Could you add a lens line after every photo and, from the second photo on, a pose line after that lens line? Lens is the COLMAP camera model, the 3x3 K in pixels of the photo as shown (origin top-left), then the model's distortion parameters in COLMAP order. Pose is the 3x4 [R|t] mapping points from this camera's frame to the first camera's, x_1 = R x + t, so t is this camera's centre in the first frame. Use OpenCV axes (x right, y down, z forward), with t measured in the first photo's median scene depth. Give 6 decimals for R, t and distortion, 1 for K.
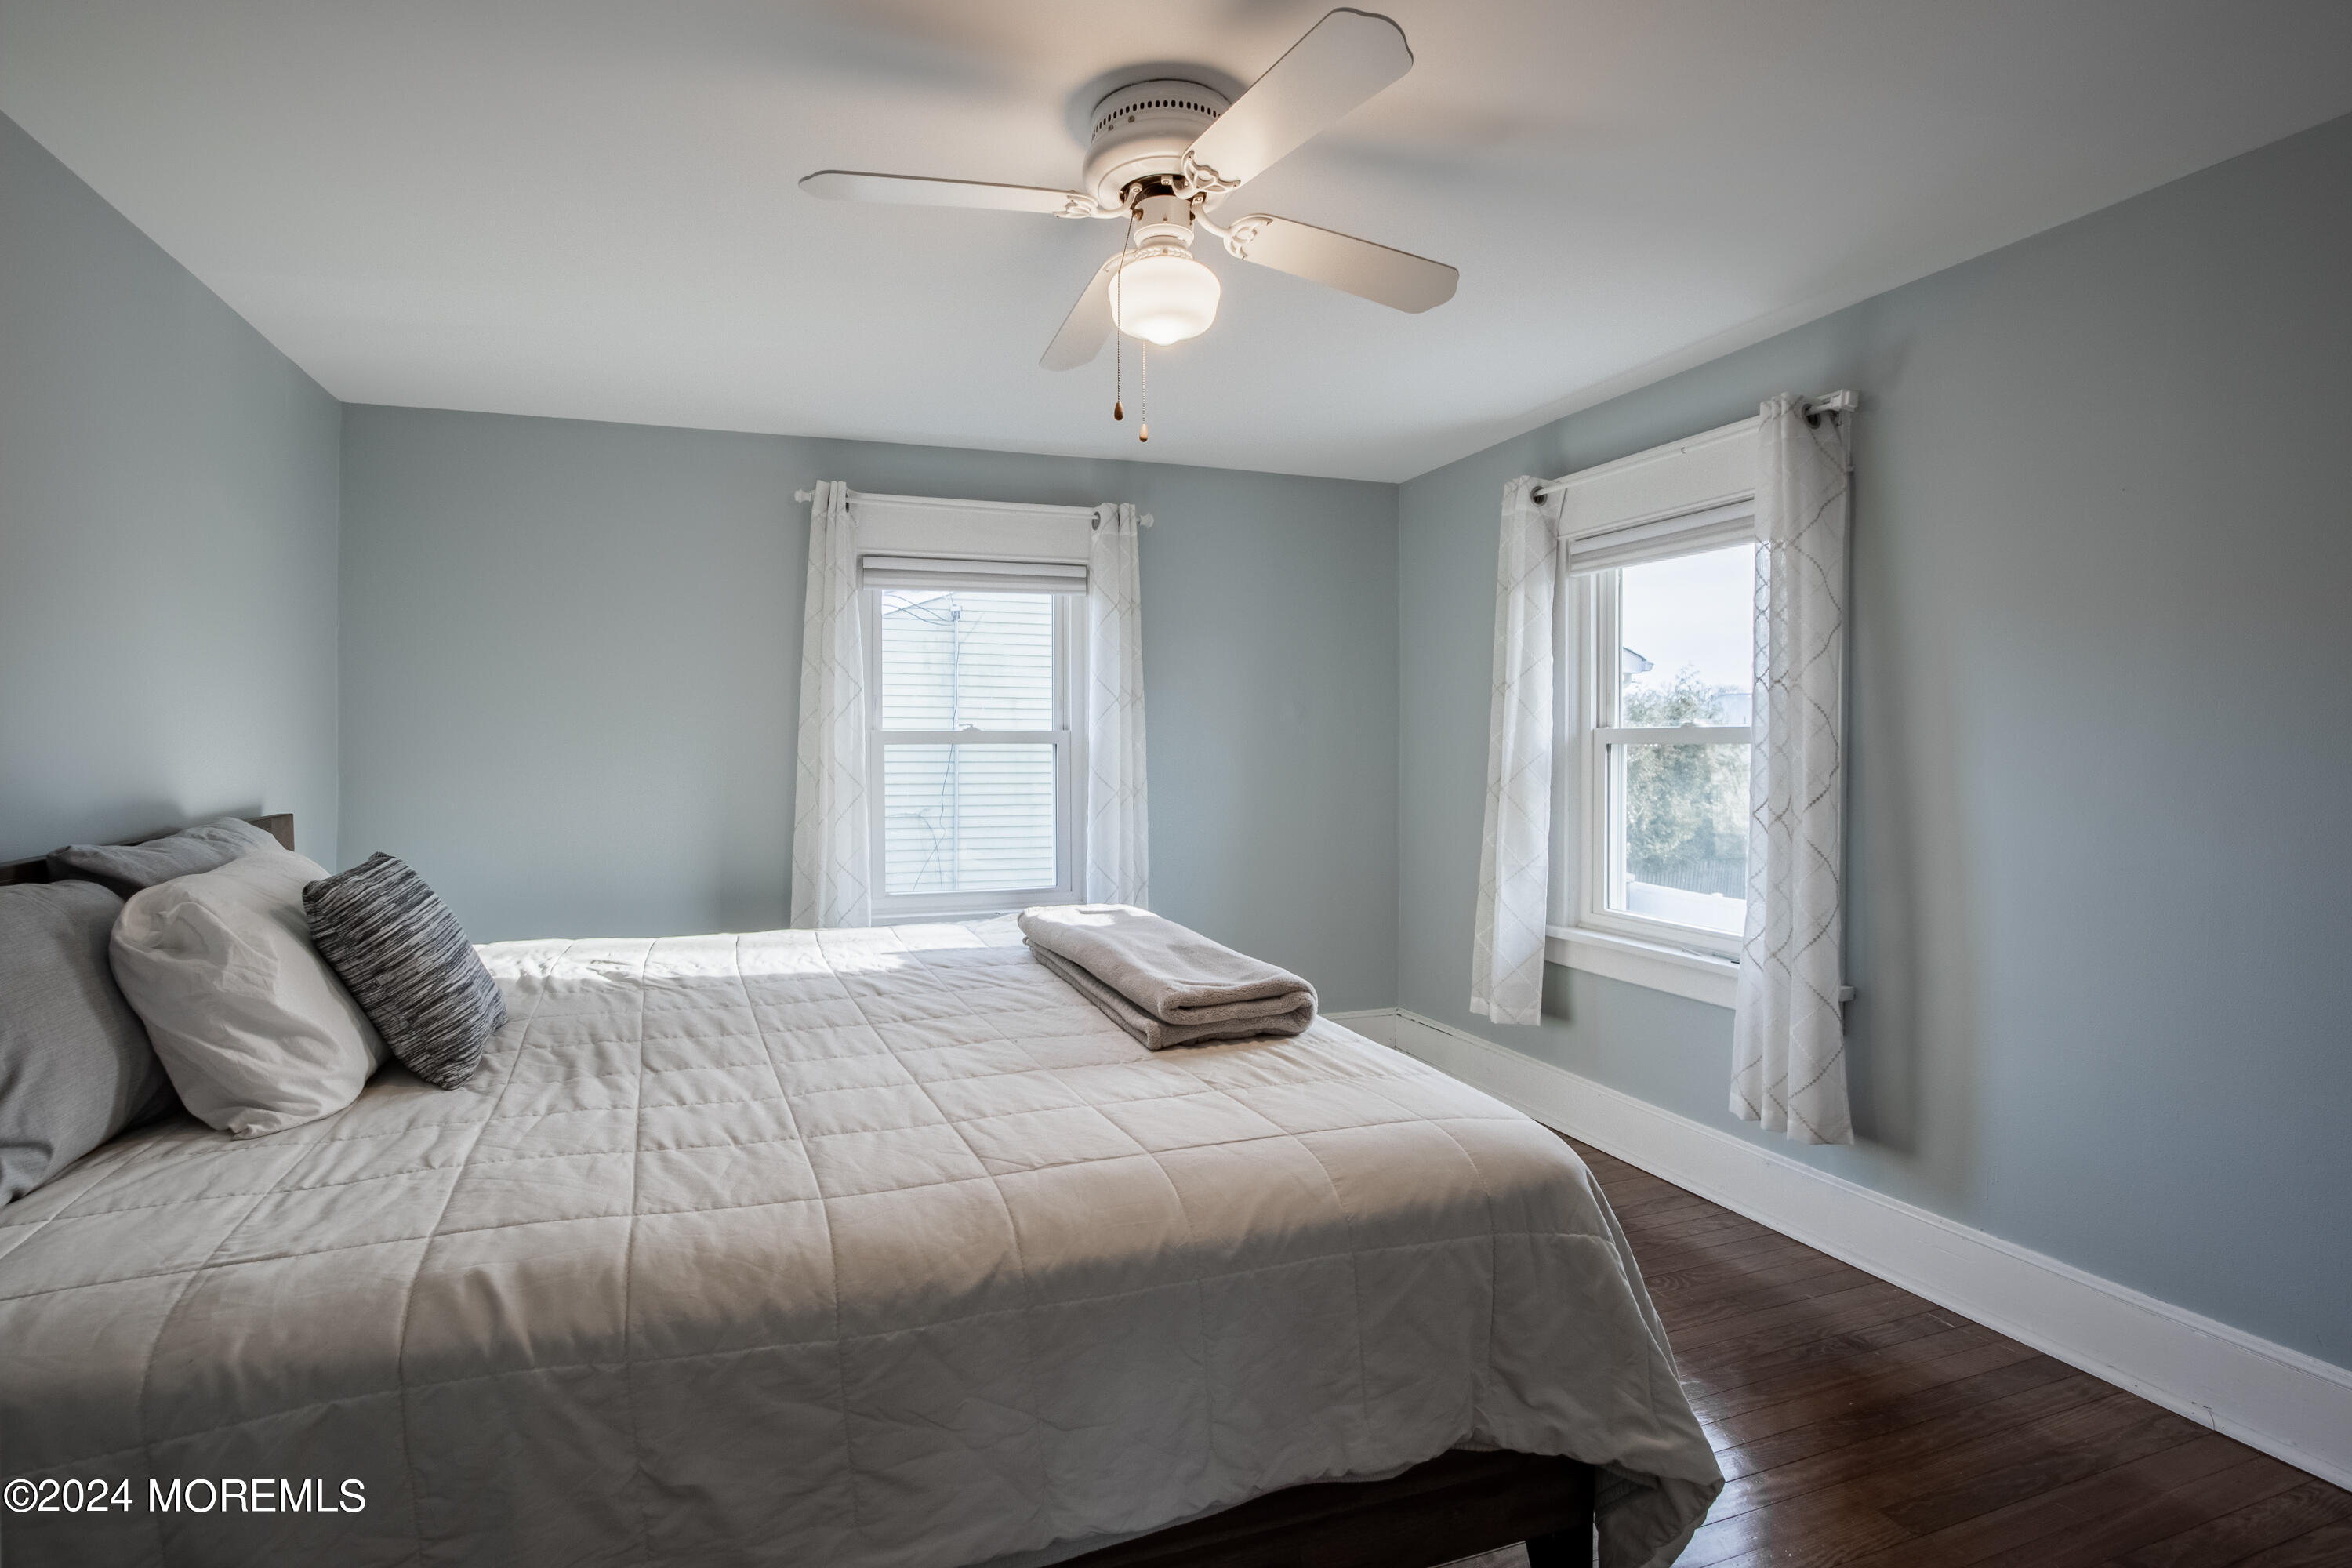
lens RADIAL K [[1100.1, 0, 1167.6], [0, 1100.1, 768.4], [0, 0, 1]] dist [-0.014594, 0.002840]
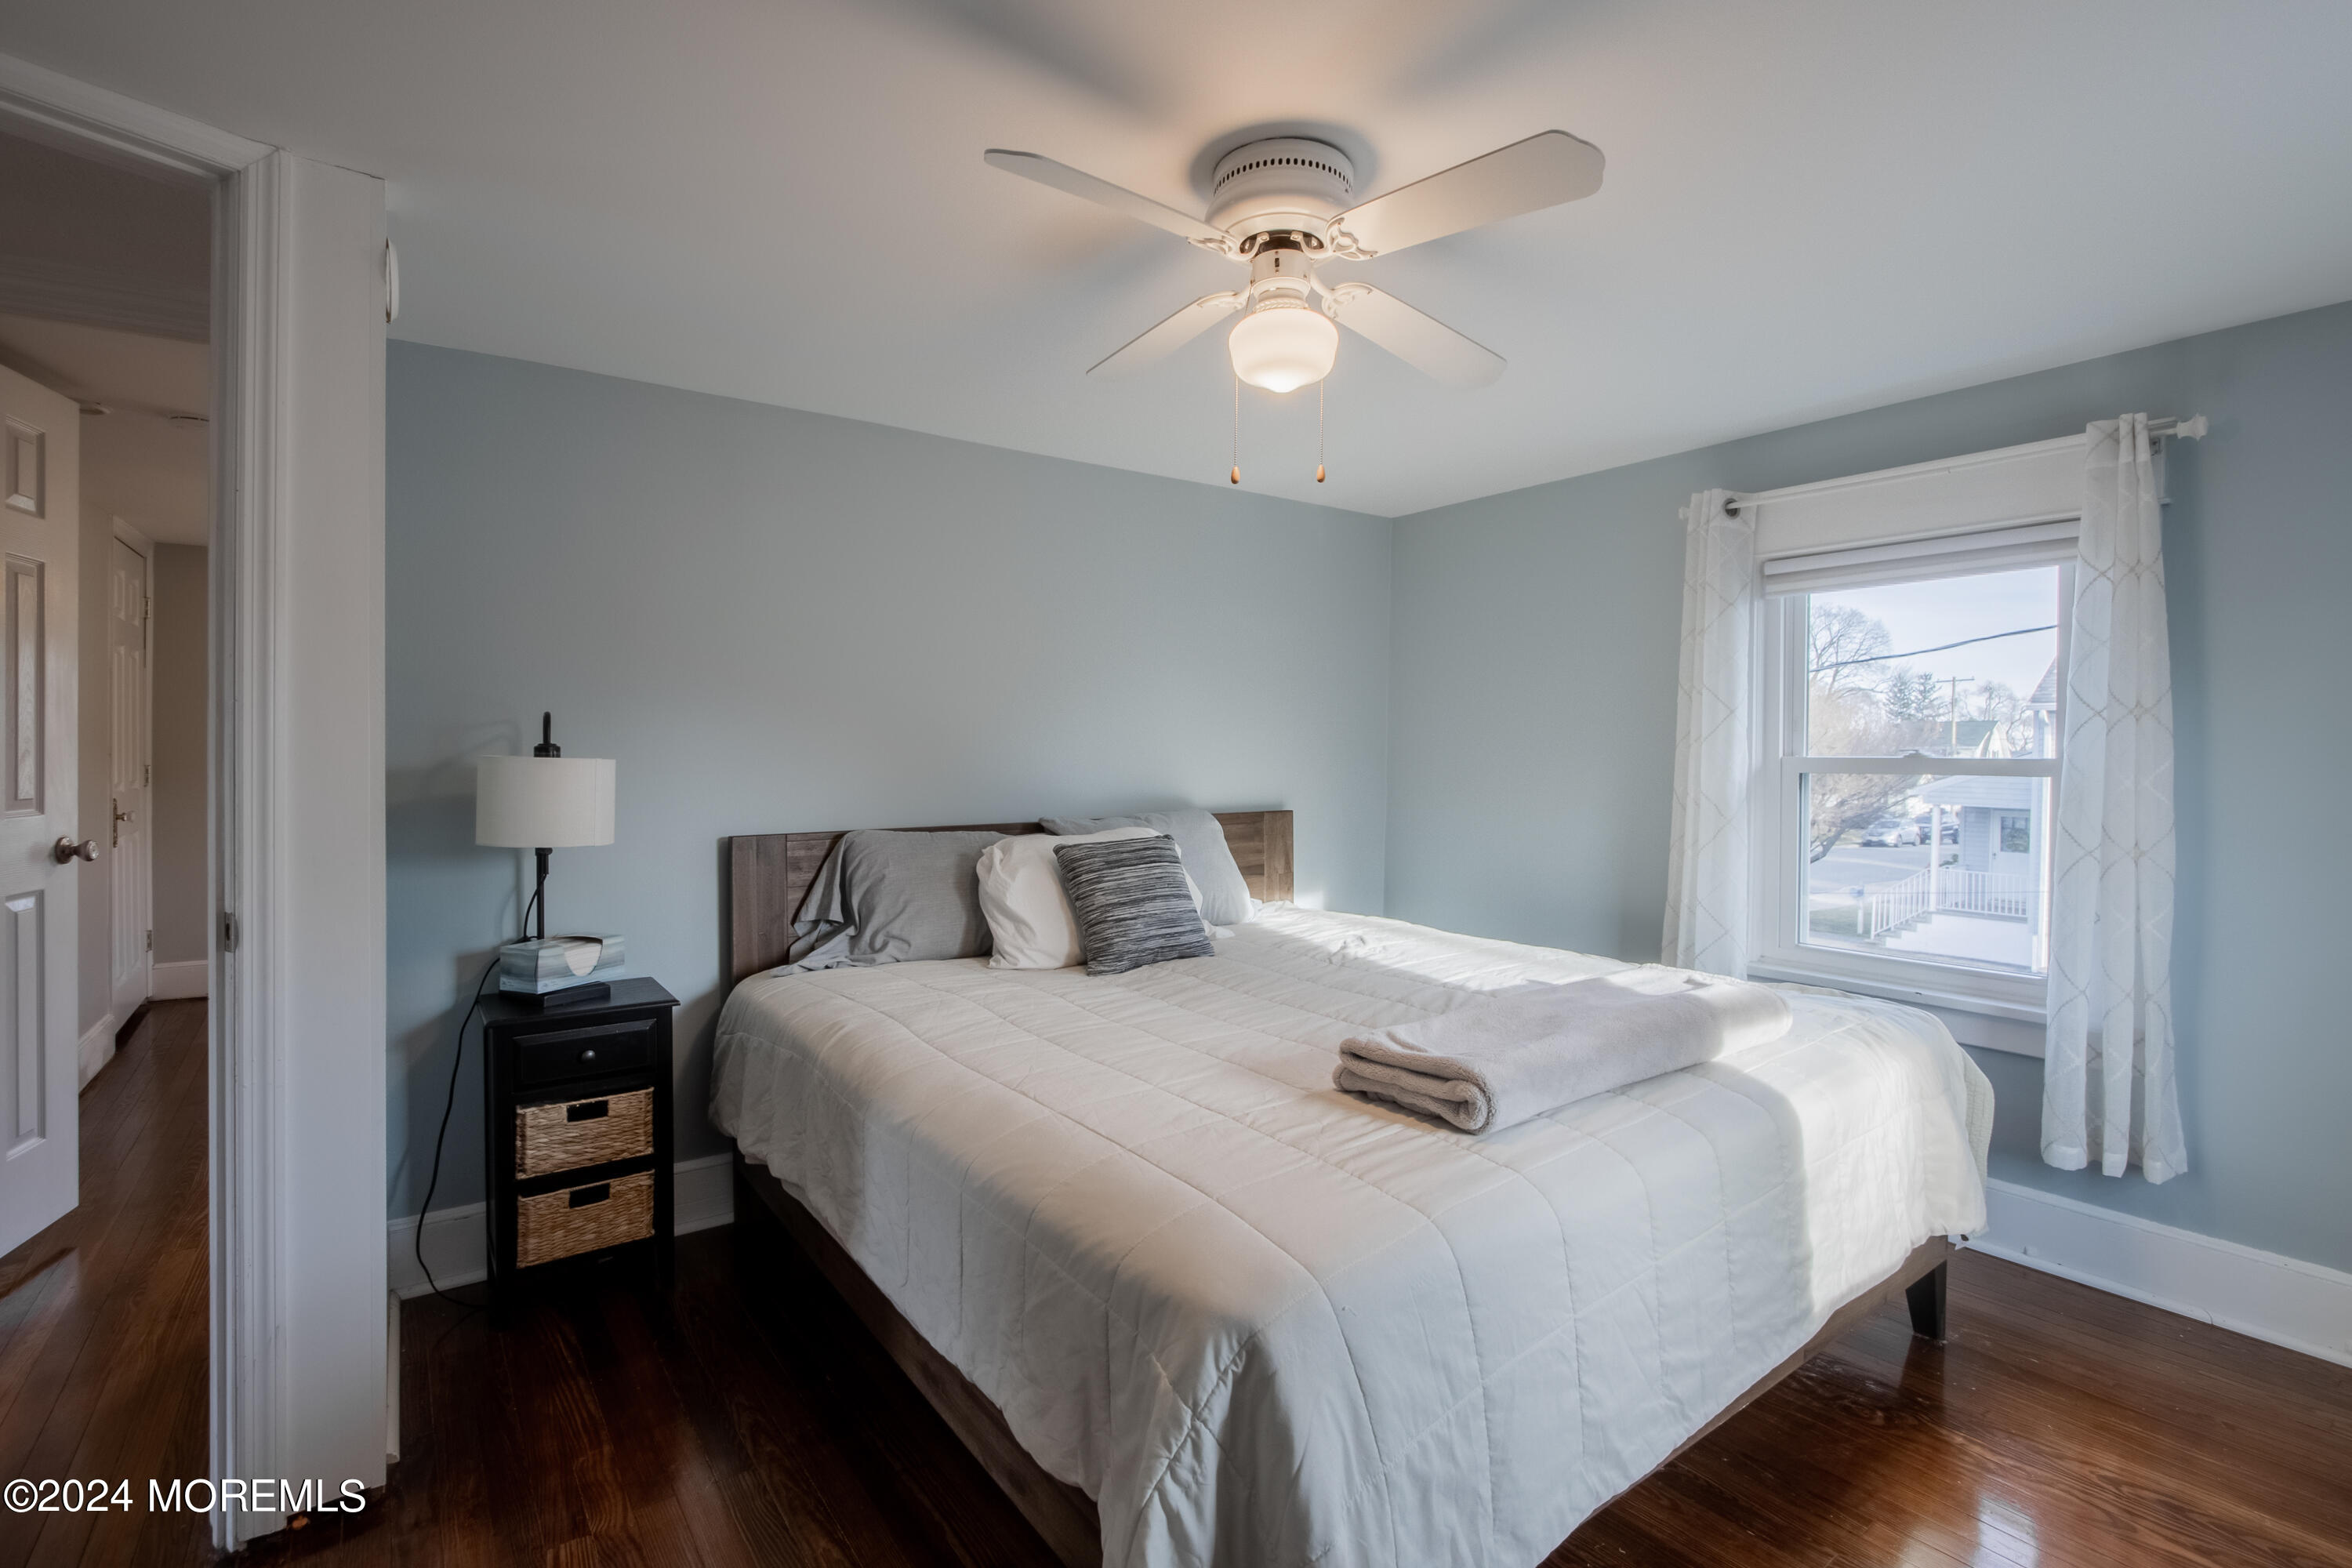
lens RADIAL K [[1100.1, 0, 1168.7], [0, 1100.1, 773.7], [0, 0, 1]] dist [-0.014594, 0.002840]
pose [[0.291614, 0.021021, -0.956305, 0.880268], [-0.028683, 0.999501, 0.013224, -0.037353], [0.956106, 0.023573, 0.292071, 0.552300]]
